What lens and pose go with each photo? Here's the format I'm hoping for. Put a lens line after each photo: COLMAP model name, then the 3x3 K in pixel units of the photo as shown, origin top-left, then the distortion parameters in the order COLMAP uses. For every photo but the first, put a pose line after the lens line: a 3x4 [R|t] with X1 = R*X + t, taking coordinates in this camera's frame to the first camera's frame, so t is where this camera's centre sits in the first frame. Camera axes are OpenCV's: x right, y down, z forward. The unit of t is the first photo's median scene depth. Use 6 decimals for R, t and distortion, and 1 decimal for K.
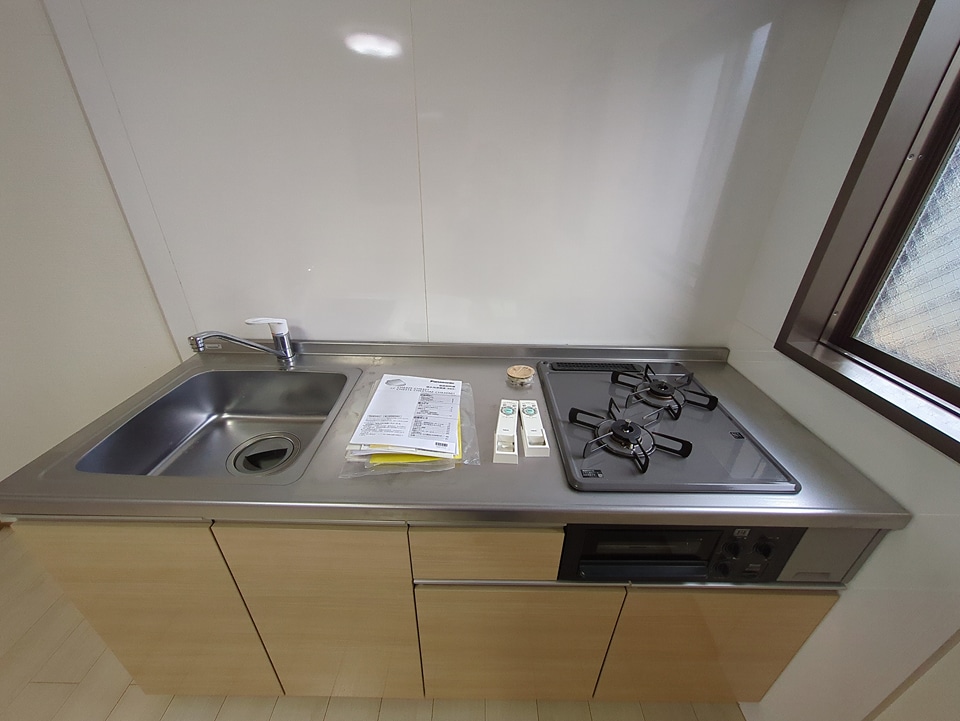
lens RADIAL K [[377.2, 0, 479.1], [0, 377.2, 357.1], [0, 0, 1]] dist [-0.001687, 0.000268]
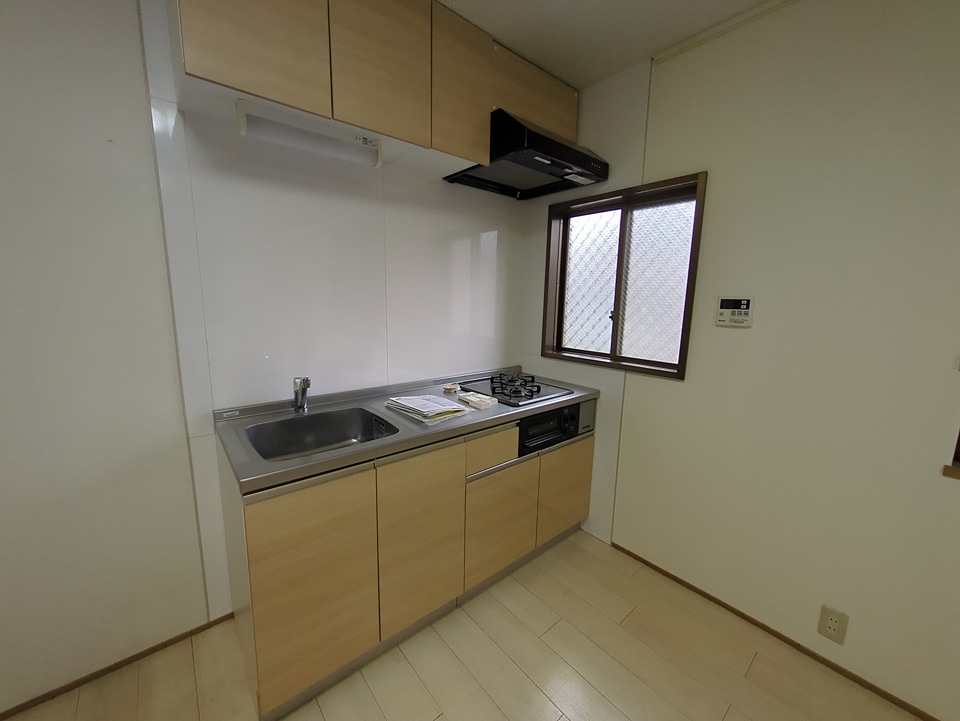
lens RADIAL K [[377.2, 0, 482.2], [0, 377.2, 365.0], [0, 0, 1]] dist [-0.001687, 0.000268]
pose [[0.751489, -0.111548, 0.650247, -1.256314], [0.294791, 0.938515, -0.179690, 0.410074], [-0.590223, 0.326722, 0.738167, -0.623020]]
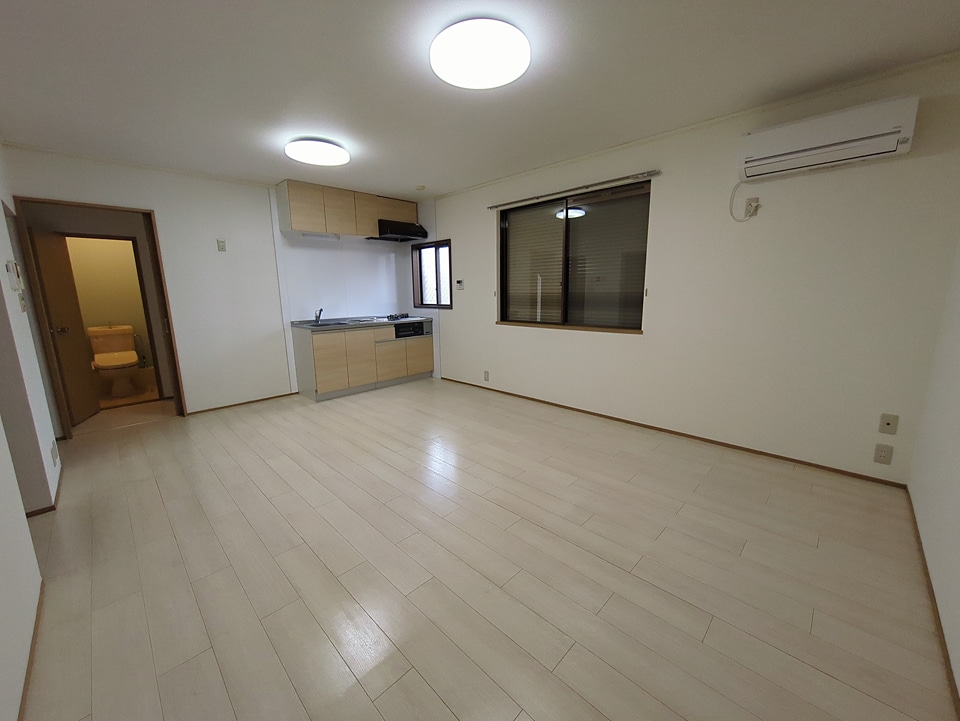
lens RADIAL K [[377.2, 0, 479.9], [0, 377.2, 357.7], [0, 0, 1]] dist [-0.001687, 0.000268]
pose [[0.688803, -0.152592, 0.708708, -3.184506], [0.357916, 0.921723, -0.149407, 2.238507], [-0.630434, 0.356570, 0.689500, -3.912925]]
